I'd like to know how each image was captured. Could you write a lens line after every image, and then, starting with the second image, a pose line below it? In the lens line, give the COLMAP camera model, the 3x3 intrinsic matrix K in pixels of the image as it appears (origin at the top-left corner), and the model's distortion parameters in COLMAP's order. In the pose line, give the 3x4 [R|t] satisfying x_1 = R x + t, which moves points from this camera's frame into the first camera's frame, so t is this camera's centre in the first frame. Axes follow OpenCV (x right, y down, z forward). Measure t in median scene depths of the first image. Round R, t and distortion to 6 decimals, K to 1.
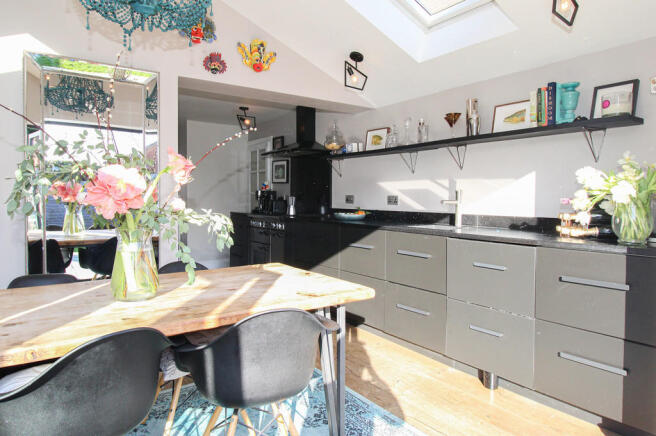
lens RADIAL K [[418.9, 0, 328.6], [0, 418.9, 207.0], [0, 0, 1]] dist [0.002184, 0.000321]
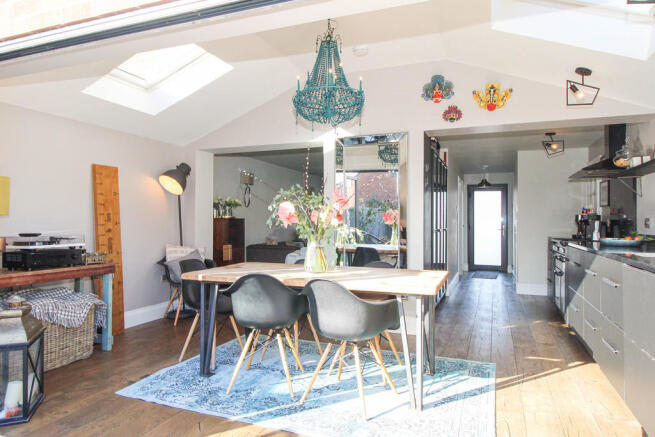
lens RADIAL K [[423.1, 0, 329.6], [0, 423.1, 217.8], [0, 0, 1]] dist [0.001667, 0.000422]
pose [[0.543304, -0.011480, -0.839457, 0.560245], [-0.022993, 0.999328, -0.028547, 0.012902], [0.839221, 0.034811, 0.542675, 0.011062]]
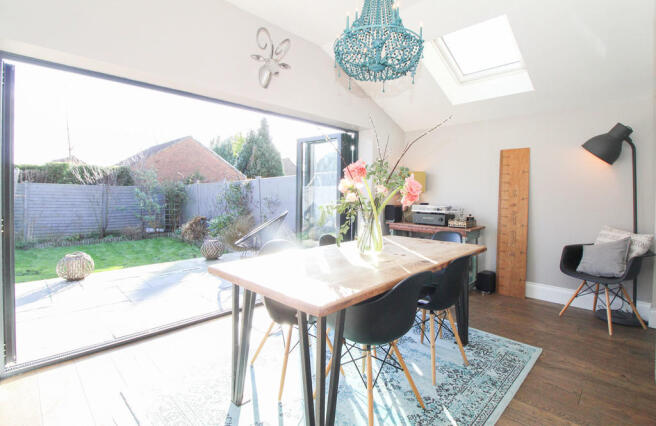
lens RADIAL K [[311.5, 0, 335.7], [0, 311.5, 201.1], [0, 0, 1]] dist [-0.004076, -0.000917]
pose [[-0.984786, -0.011066, -0.173419, -0.062627], [-0.020587, 0.998372, 0.053199, -0.027425], [0.172548, 0.055960, -0.983410, 1.077490]]
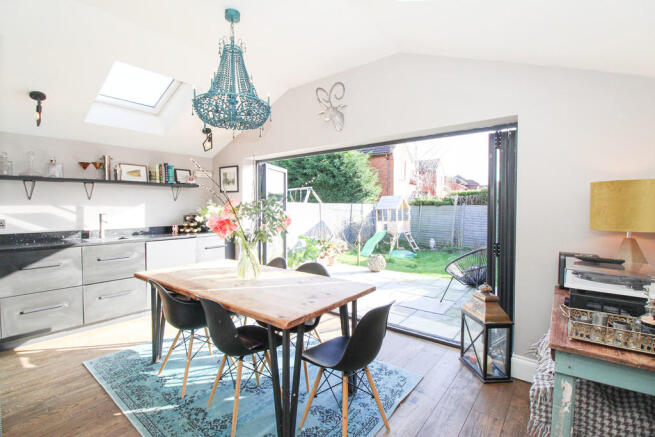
lens RADIAL K [[305.0, 0, 327.5], [0, 305.0, 218.5], [0, 0, 1]] dist [-0.000670, -0.010348]
pose [[-0.273597, -0.044618, 0.960809, -0.938156], [0.024011, 0.998295, 0.053196, -0.060727], [-0.961545, 0.037624, -0.272059, 0.501228]]
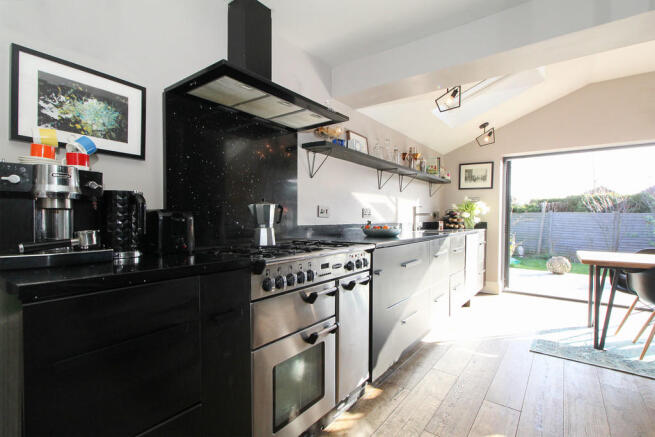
lens RADIAL K [[313.8, 0, 327.5], [0, 313.8, 218.5], [0, 0, 1]] dist [-0.001557, -0.000063]
pose [[-0.294053, -0.016612, 0.955645, -0.644220], [0.012733, 0.999692, 0.021296, -0.022745], [-0.955704, 0.018431, -0.293751, 1.577835]]
